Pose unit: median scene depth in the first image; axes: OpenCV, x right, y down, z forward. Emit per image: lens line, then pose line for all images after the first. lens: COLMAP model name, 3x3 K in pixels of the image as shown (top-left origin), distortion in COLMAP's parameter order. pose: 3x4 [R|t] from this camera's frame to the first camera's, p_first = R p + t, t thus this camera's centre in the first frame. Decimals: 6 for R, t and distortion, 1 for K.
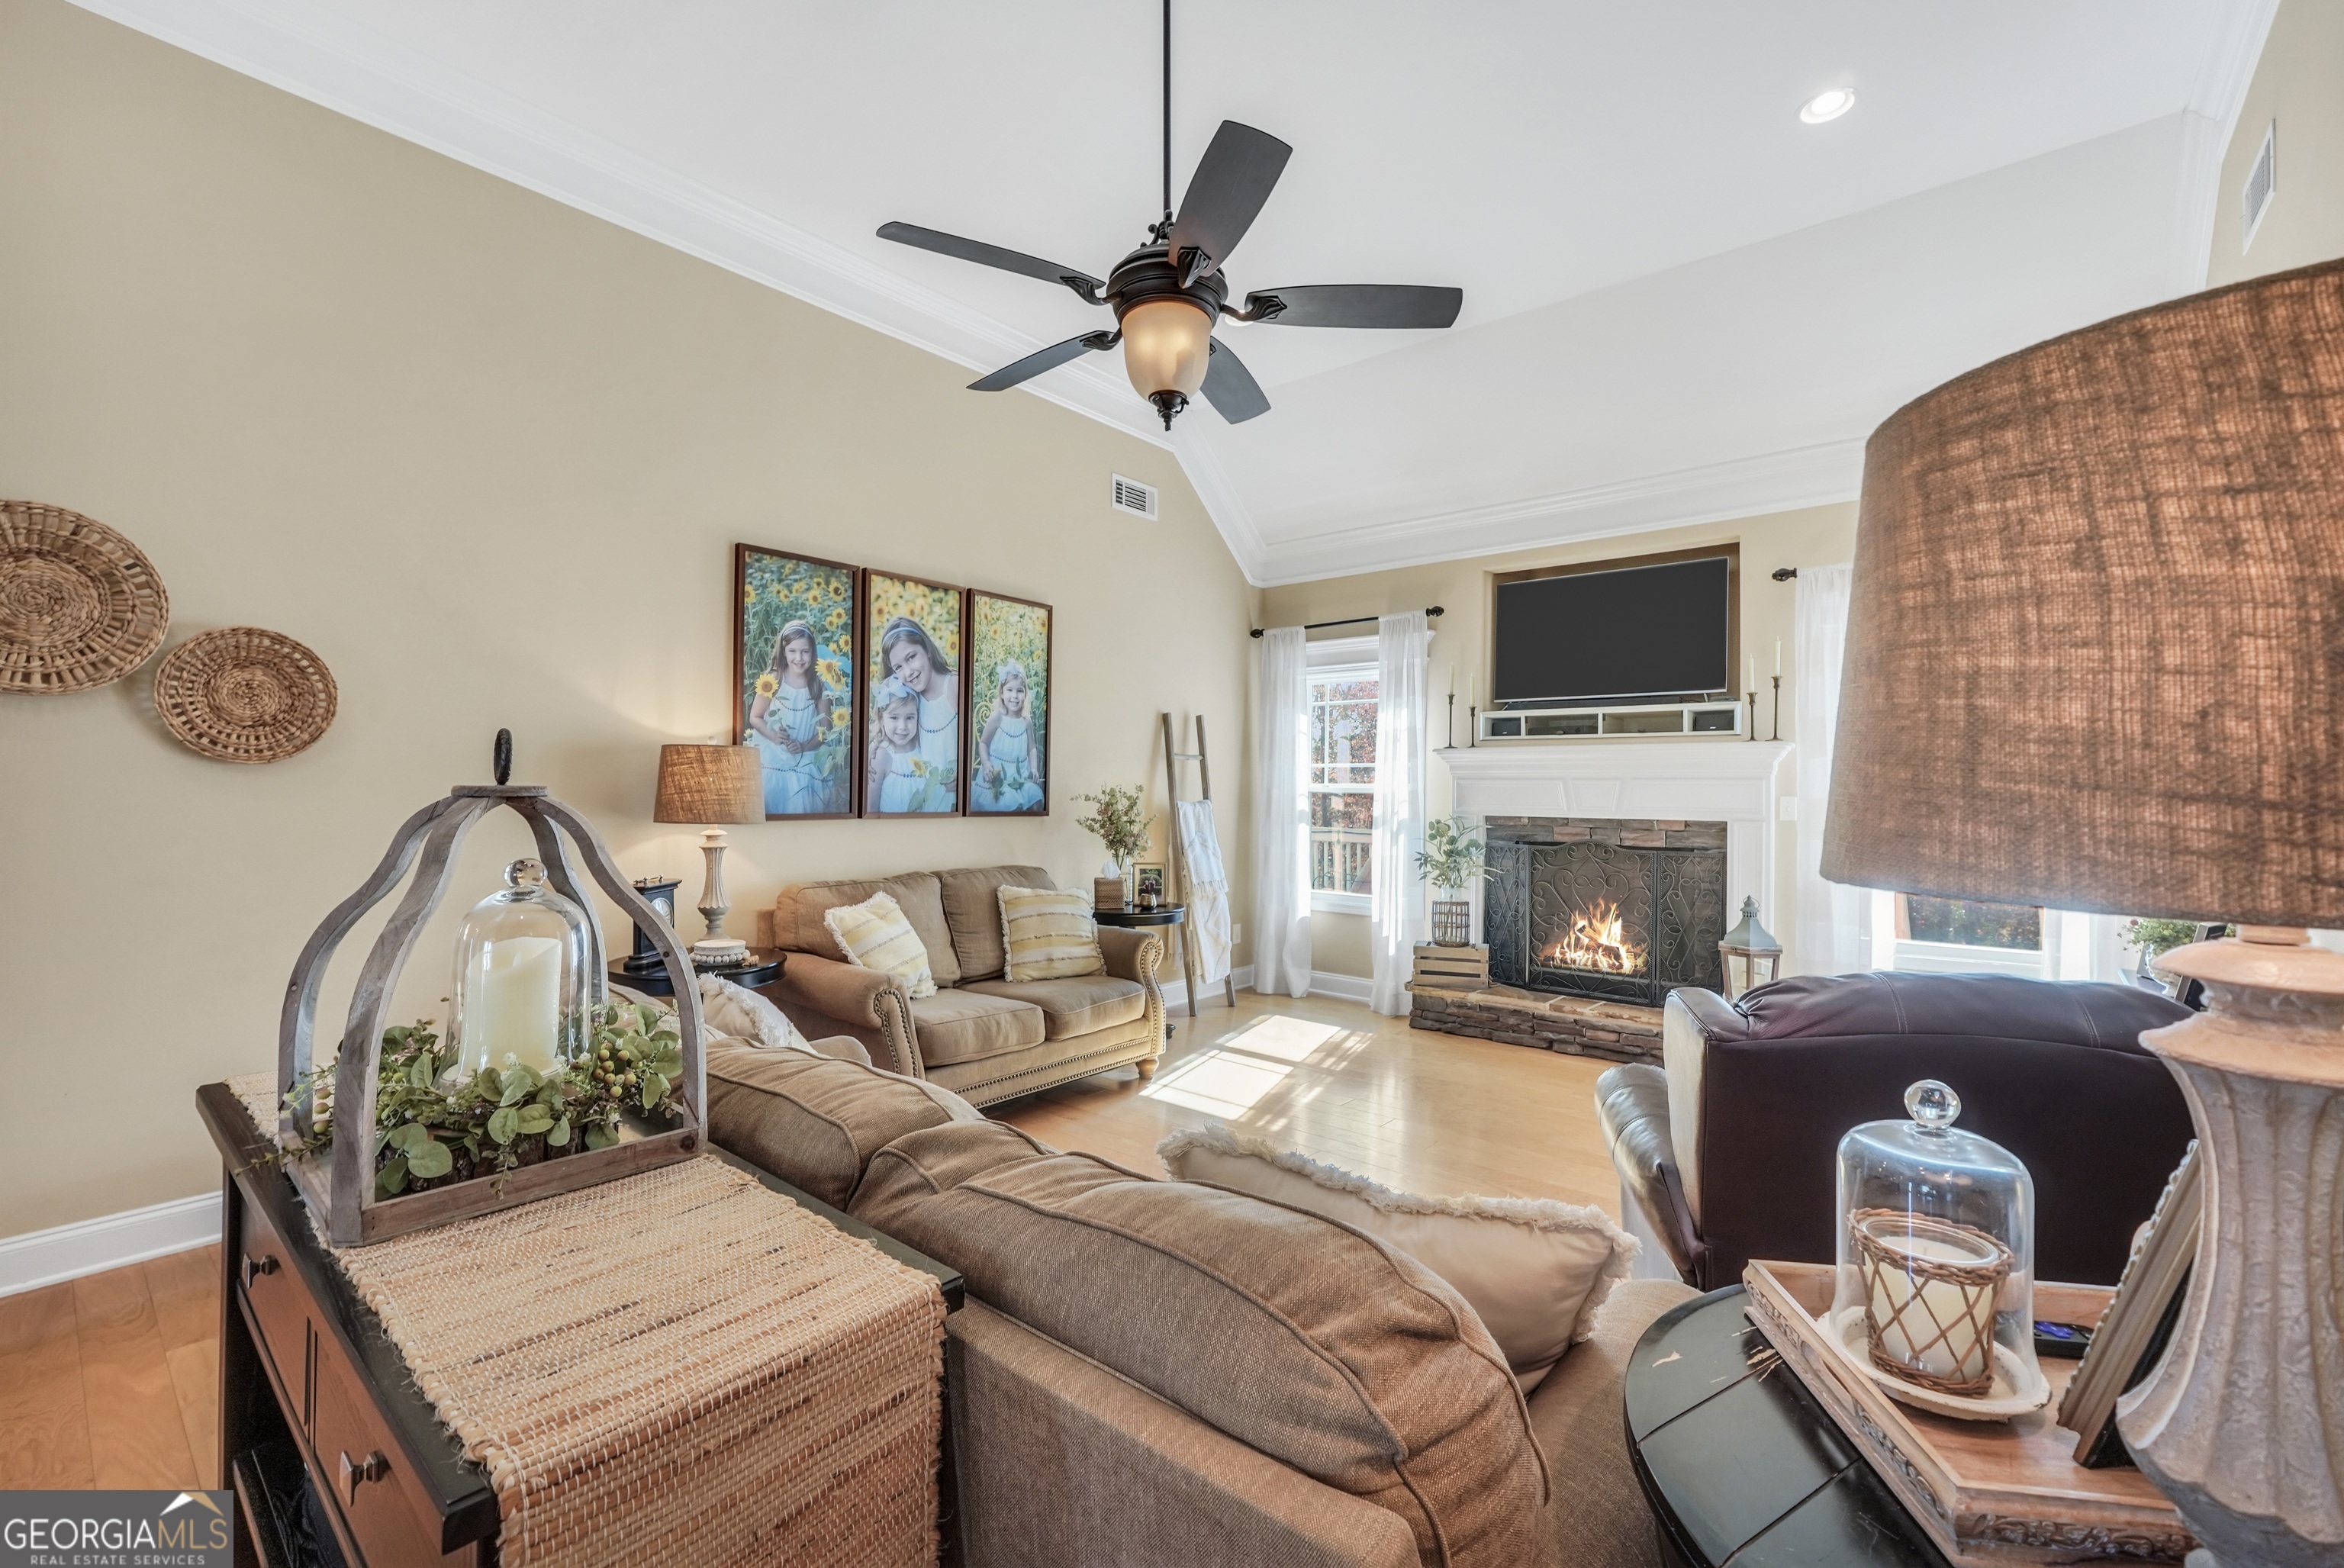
lens RADIAL K [[994.3, 0, 1149.5], [0, 994.3, 786.7], [0, 0, 1]] dist [-0.001965, 0.000025]
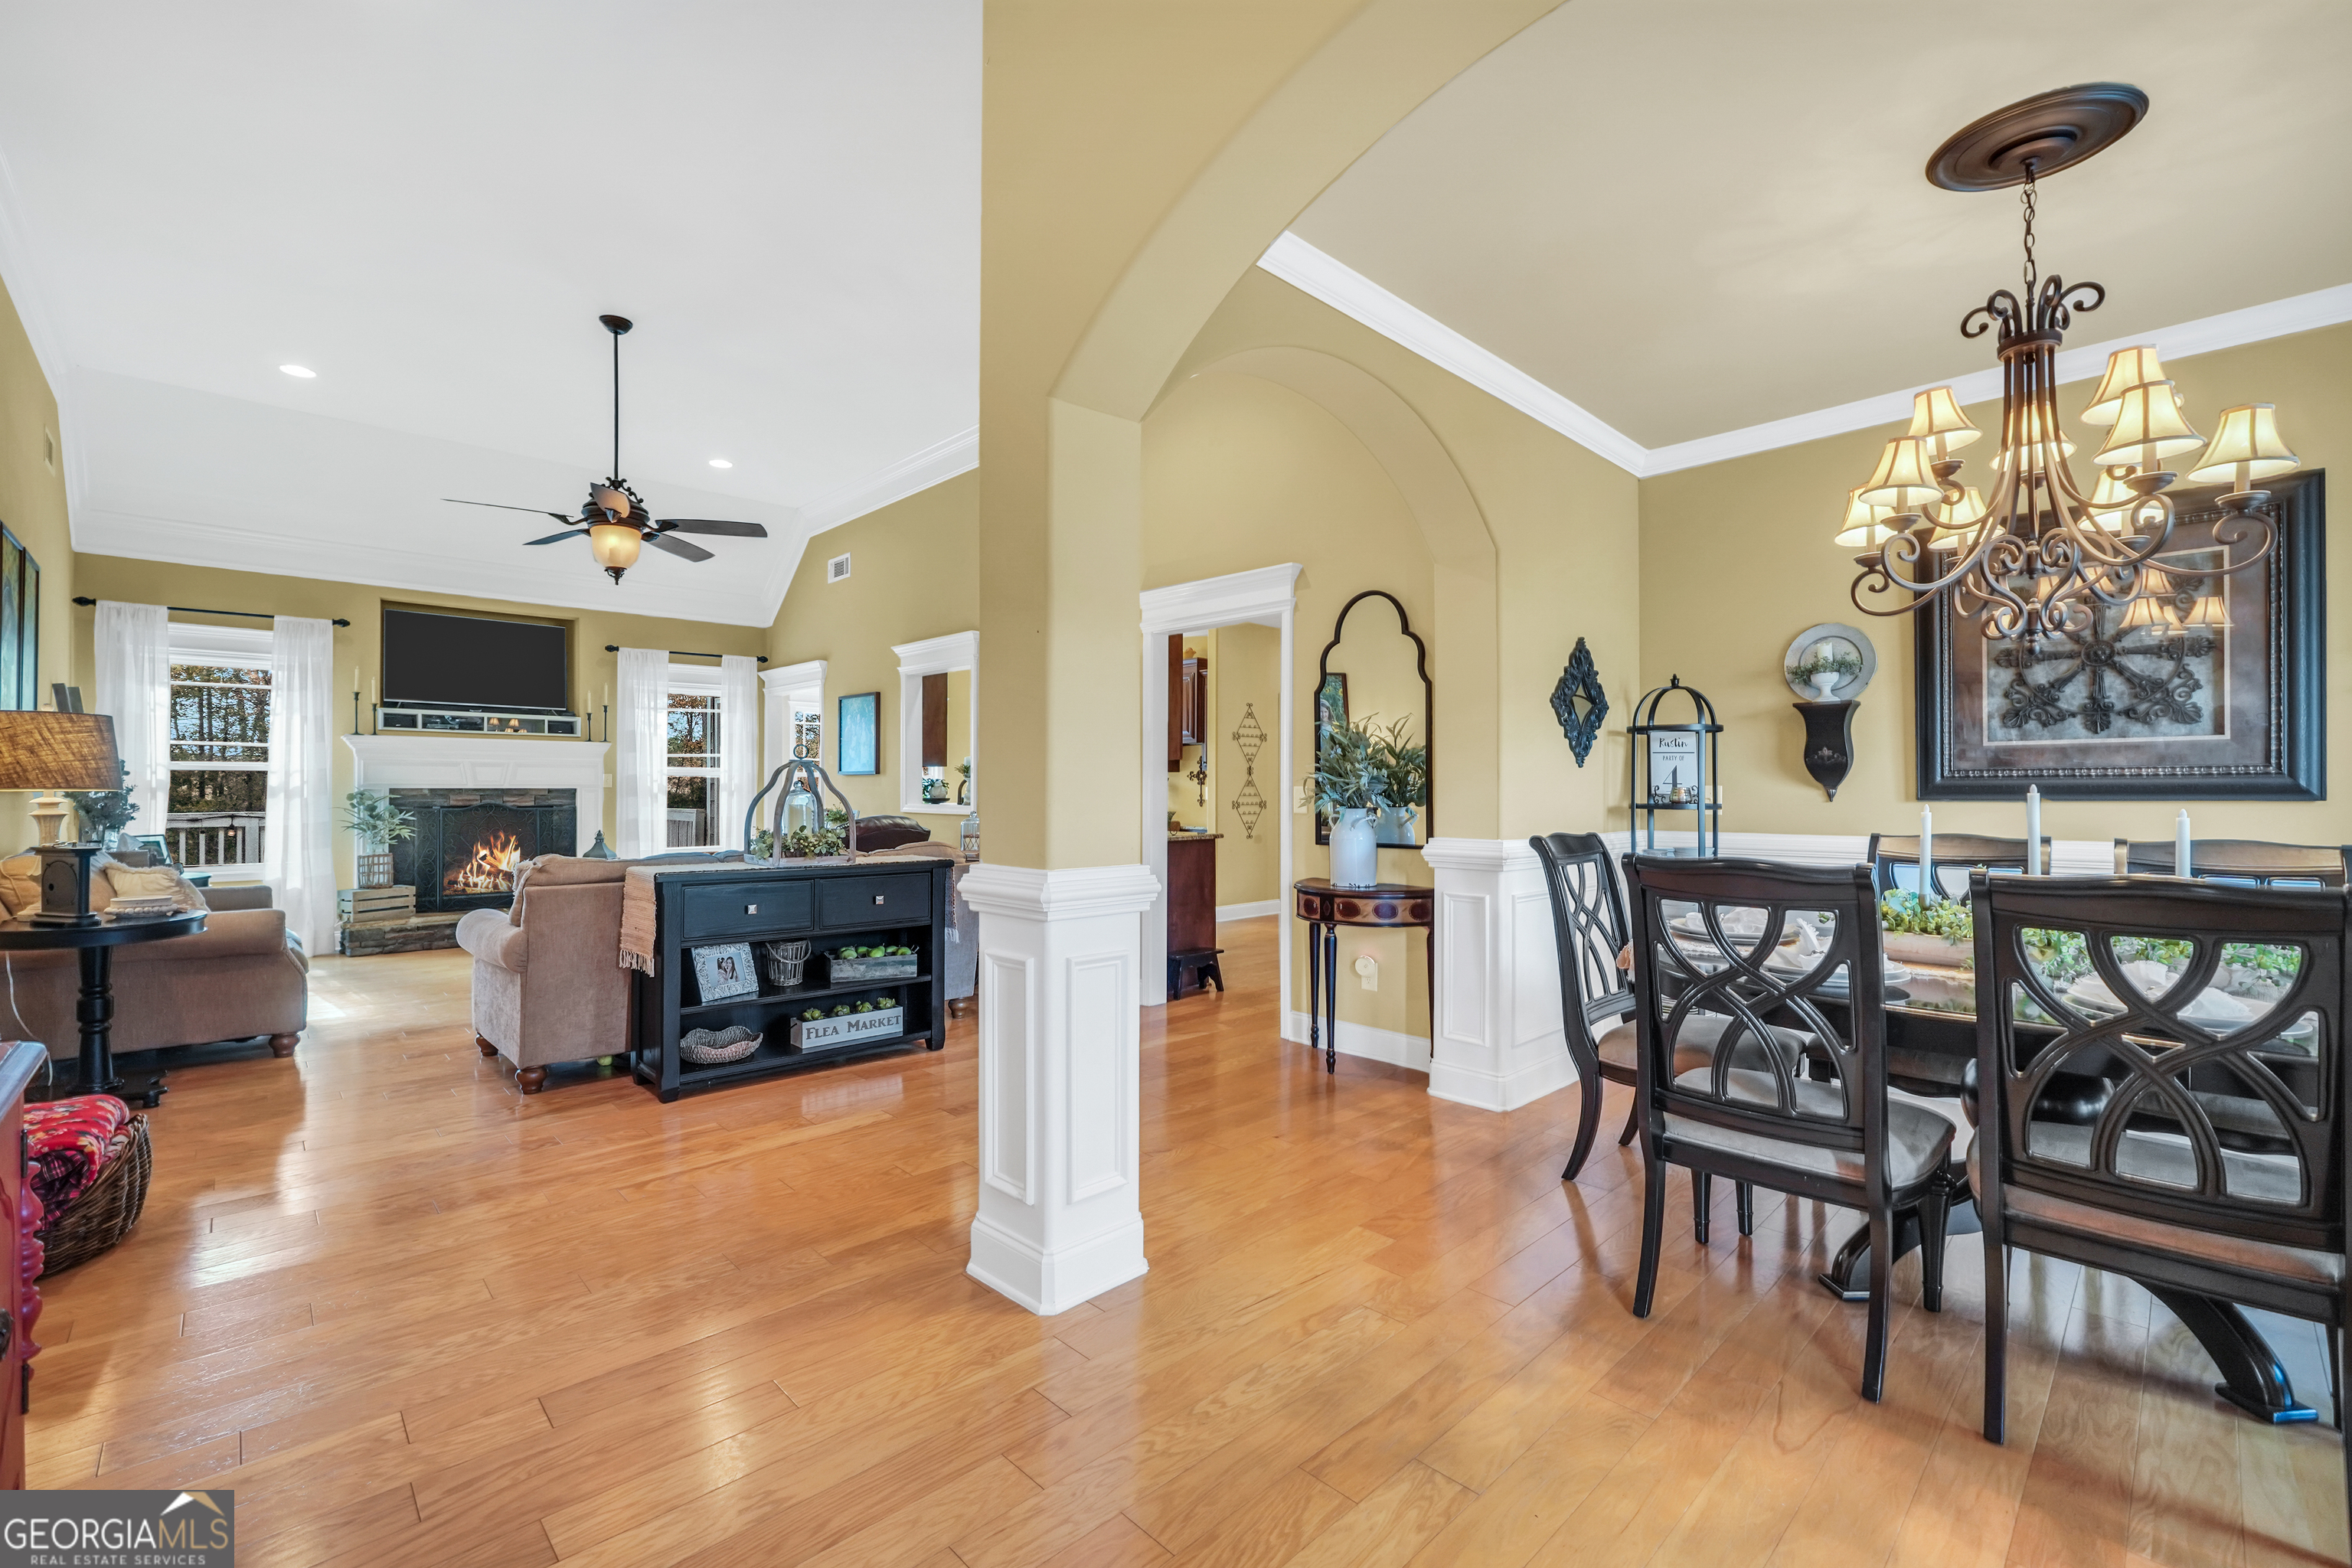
lens RADIAL K [[997.7, 0, 1153.5], [0, 997.7, 786.7], [0, 0, 1]] dist [-0.001965, 0.000025]
pose [[0.104527, -0.005820, 0.994505, -0.919420], [-0.000219, 0.999983, 0.005875, 0.020742], [-0.994522, -0.000832, 0.104524, -0.135866]]
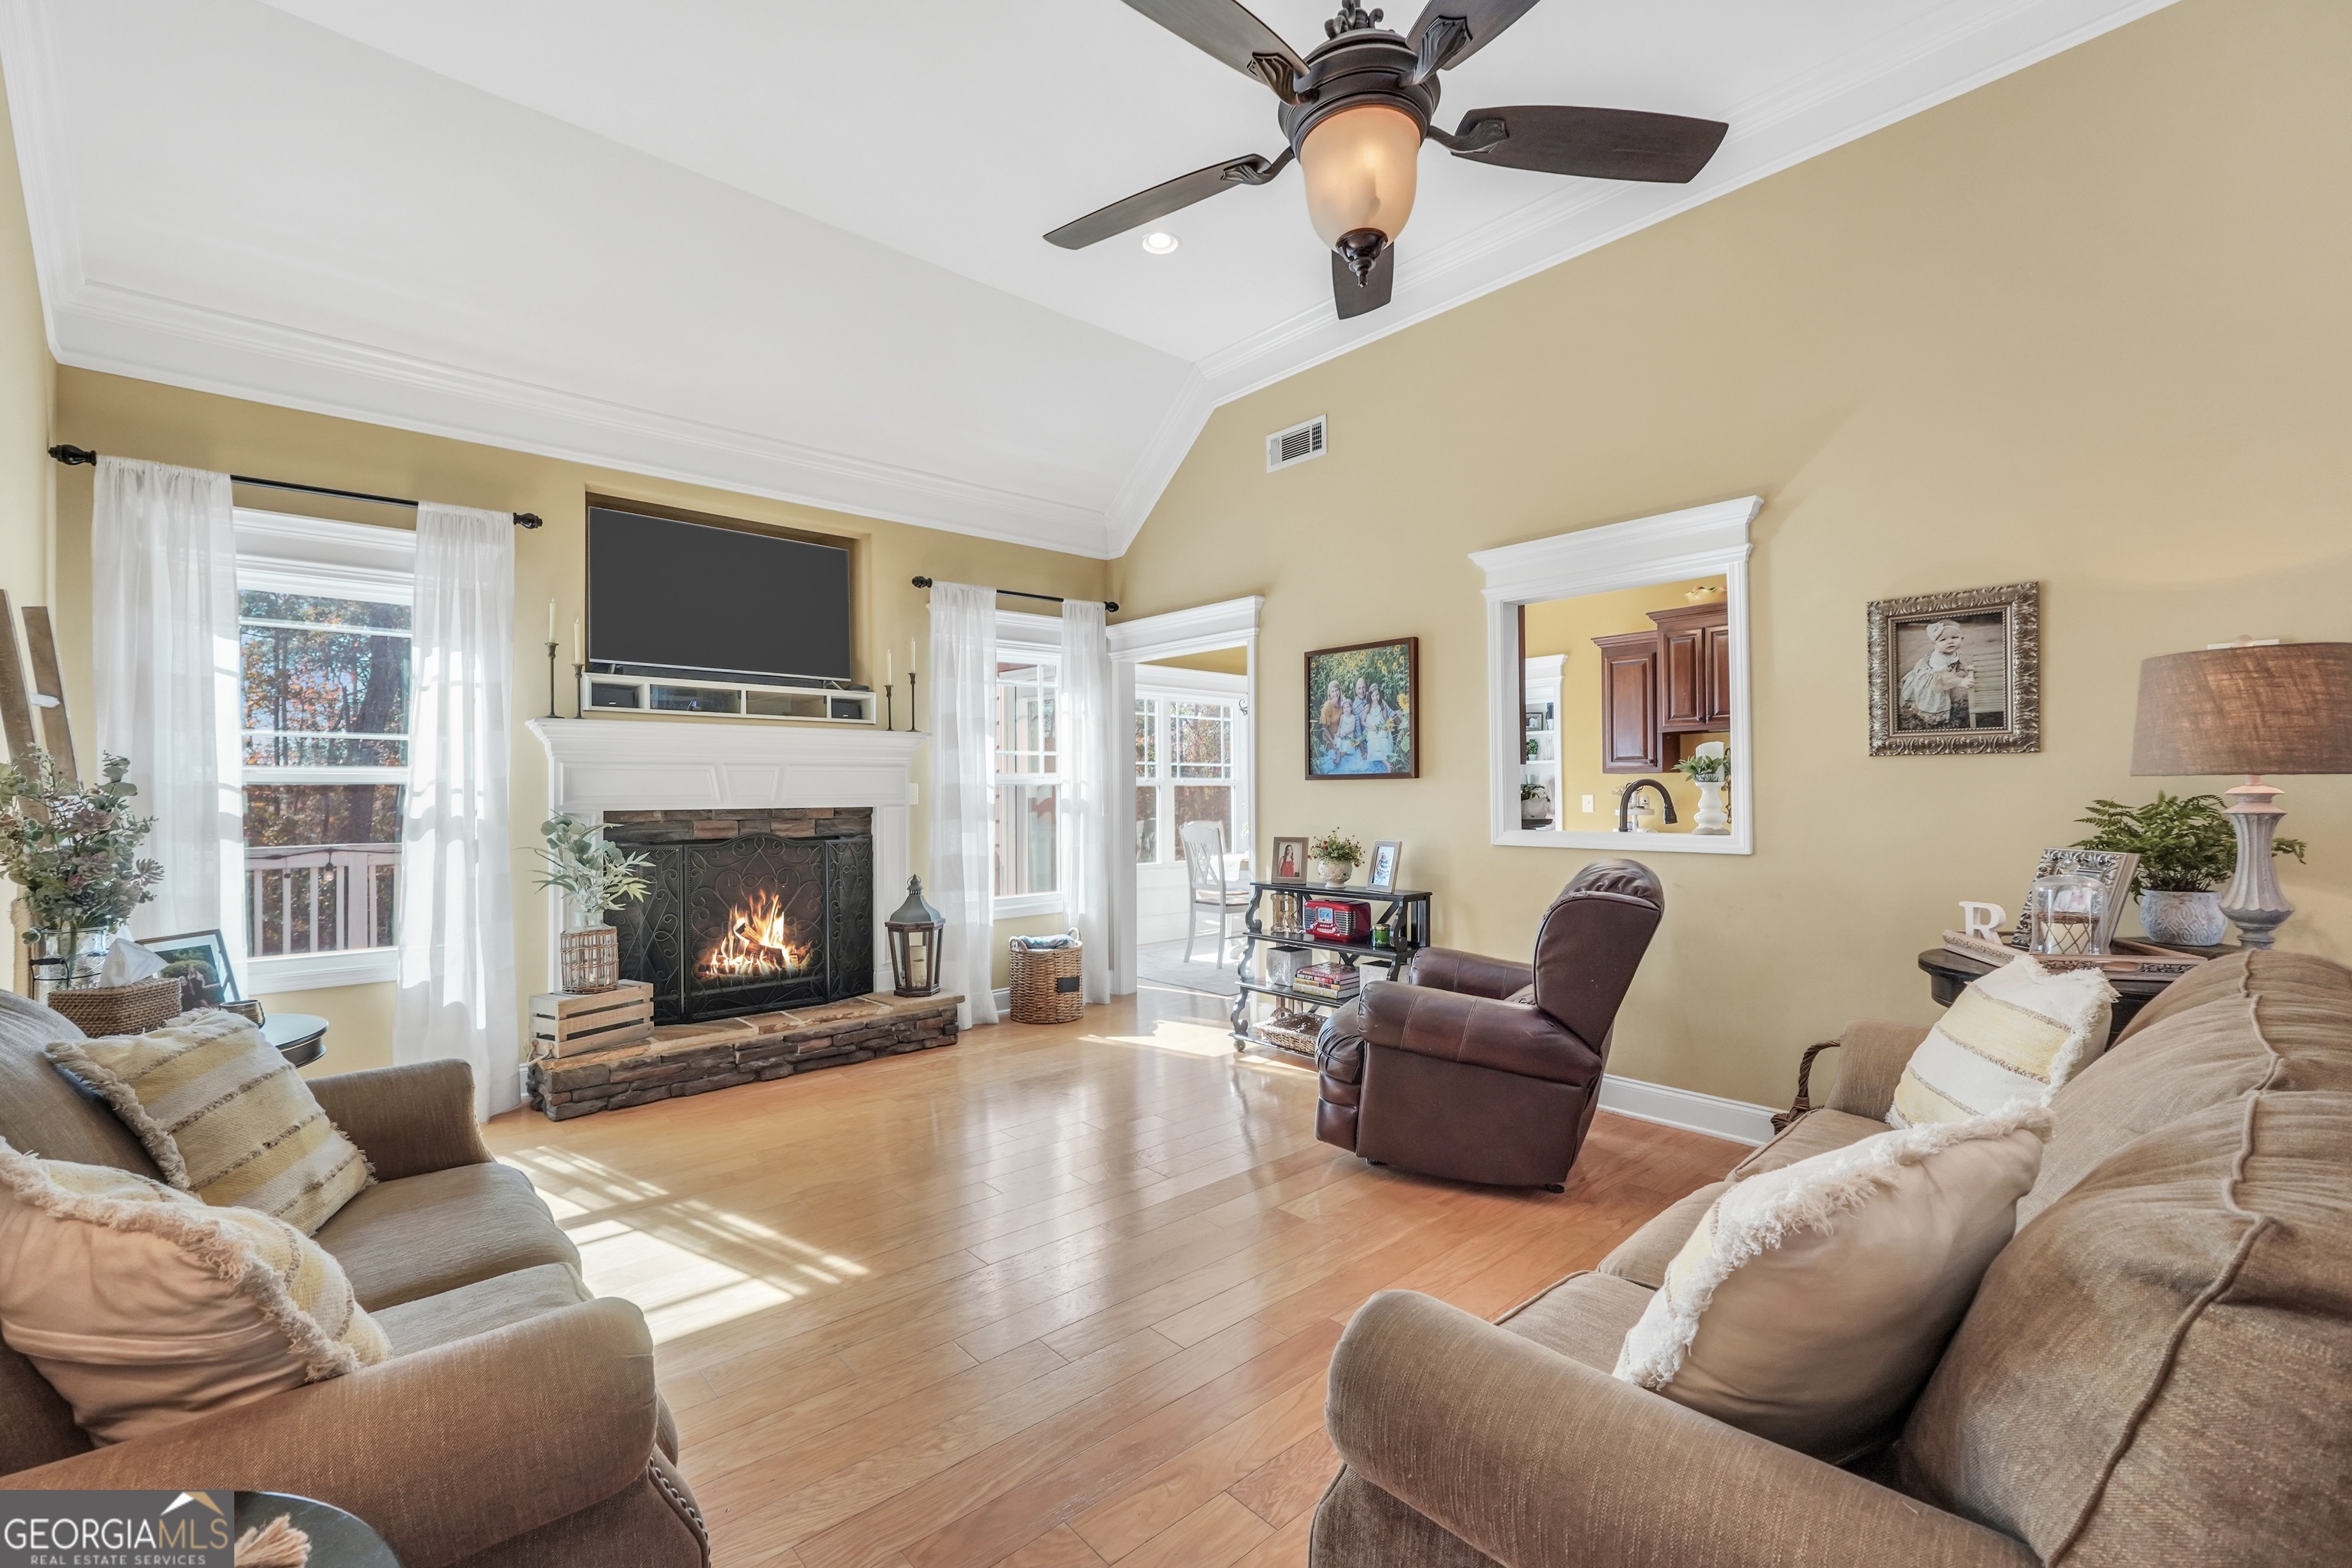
lens RADIAL K [[997.7, 0, 1153.5], [0, 997.7, 786.7], [0, 0, 1]] dist [-0.001965, 0.000025]
pose [[0.144653, -0.000492, 0.989482, -0.376801], [0.009067, 0.999959, -0.000828, 0.016051], [-0.989441, 0.009092, 0.144651, 0.517932]]
